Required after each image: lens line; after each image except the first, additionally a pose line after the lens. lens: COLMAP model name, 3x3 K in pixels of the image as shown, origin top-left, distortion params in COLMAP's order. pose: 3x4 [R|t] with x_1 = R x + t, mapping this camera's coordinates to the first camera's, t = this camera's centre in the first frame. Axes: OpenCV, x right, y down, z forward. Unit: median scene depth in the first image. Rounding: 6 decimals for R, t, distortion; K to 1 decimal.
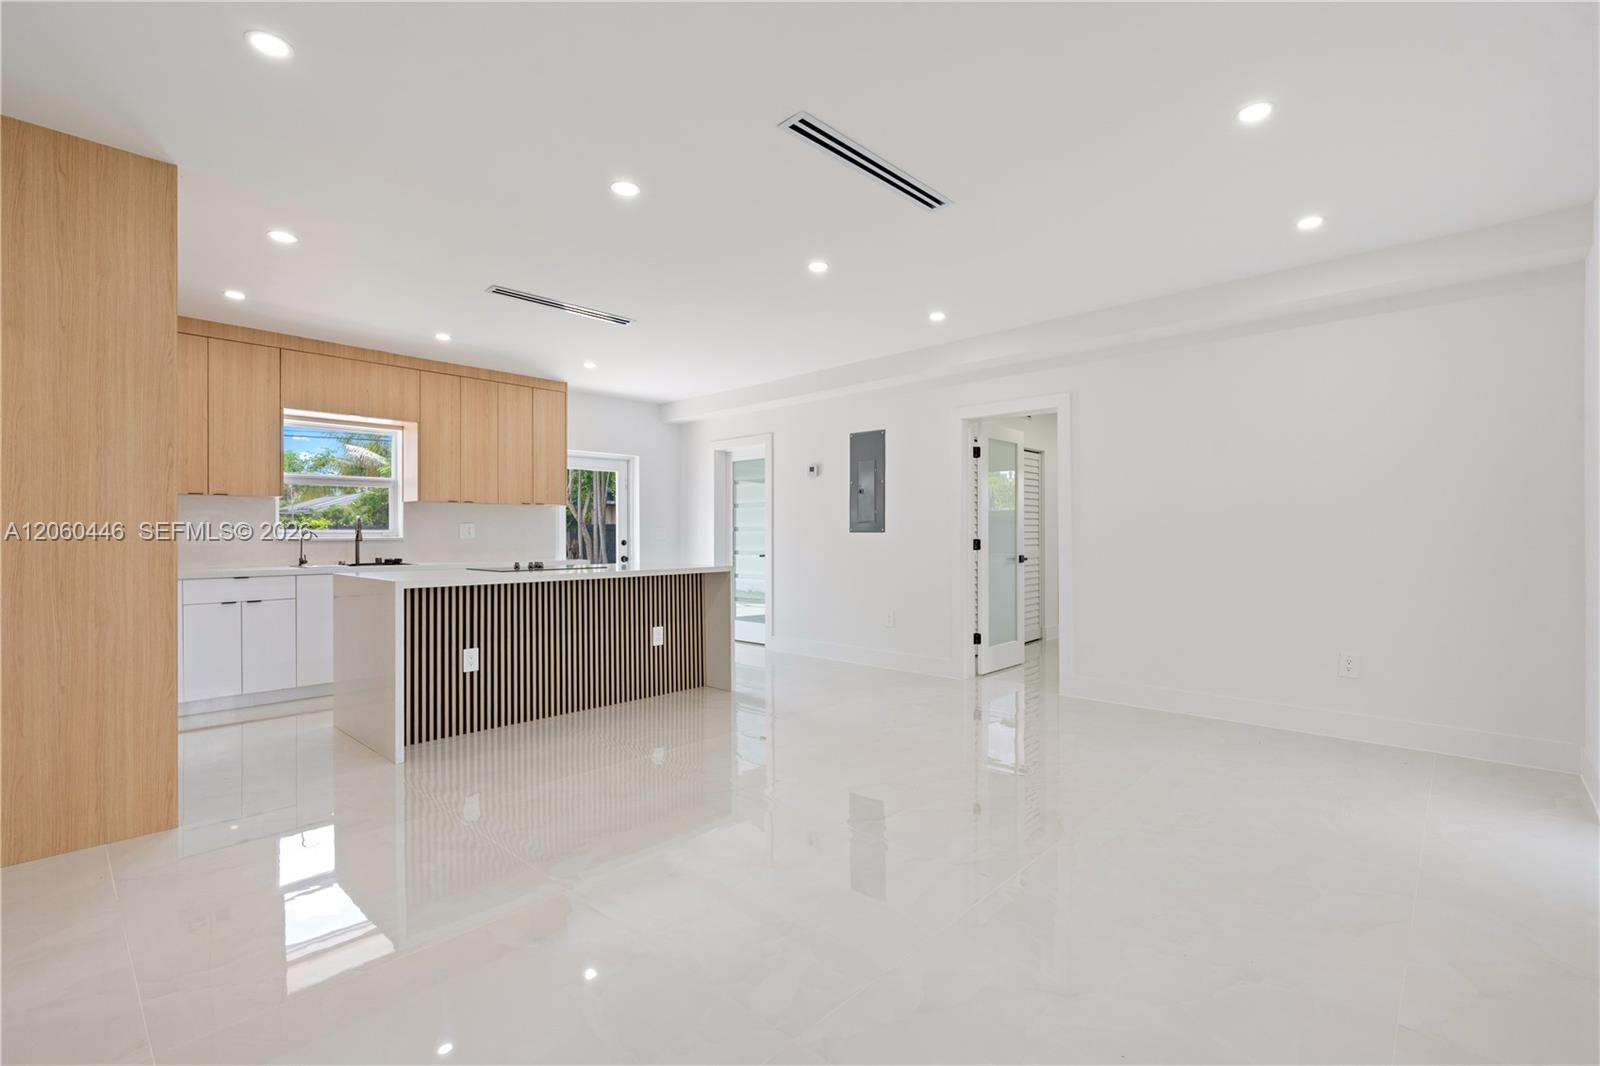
lens RADIAL K [[729.0, 0, 799.0], [0, 729.0, 530.6], [0, 0, 1]] dist [0.000885, -0.000023]
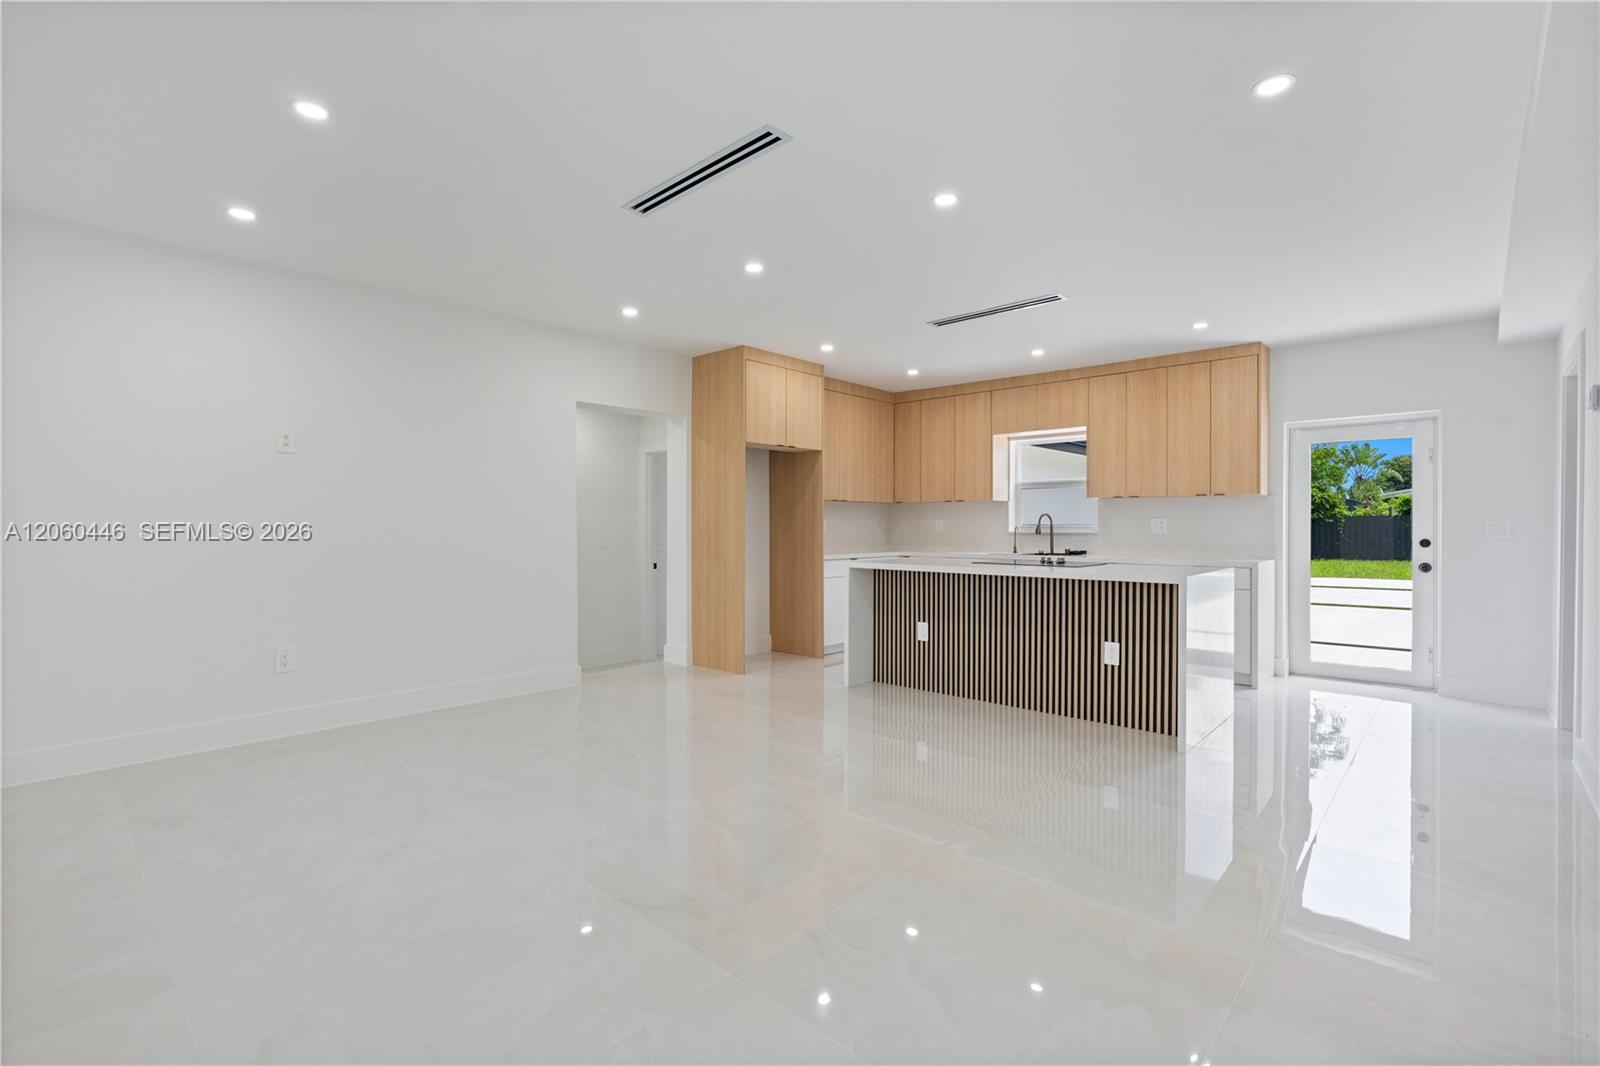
lens RADIAL K [[729.0, 0, 793.8], [0, 729.0, 532.3], [0, 0, 1]] dist [0.000885, -0.000023]
pose [[0.012108, 0.012205, -0.999852, 0.559007], [0.004105, 0.999916, 0.012255, -0.005245], [0.999918, -0.004253, 0.012057, 0.549137]]
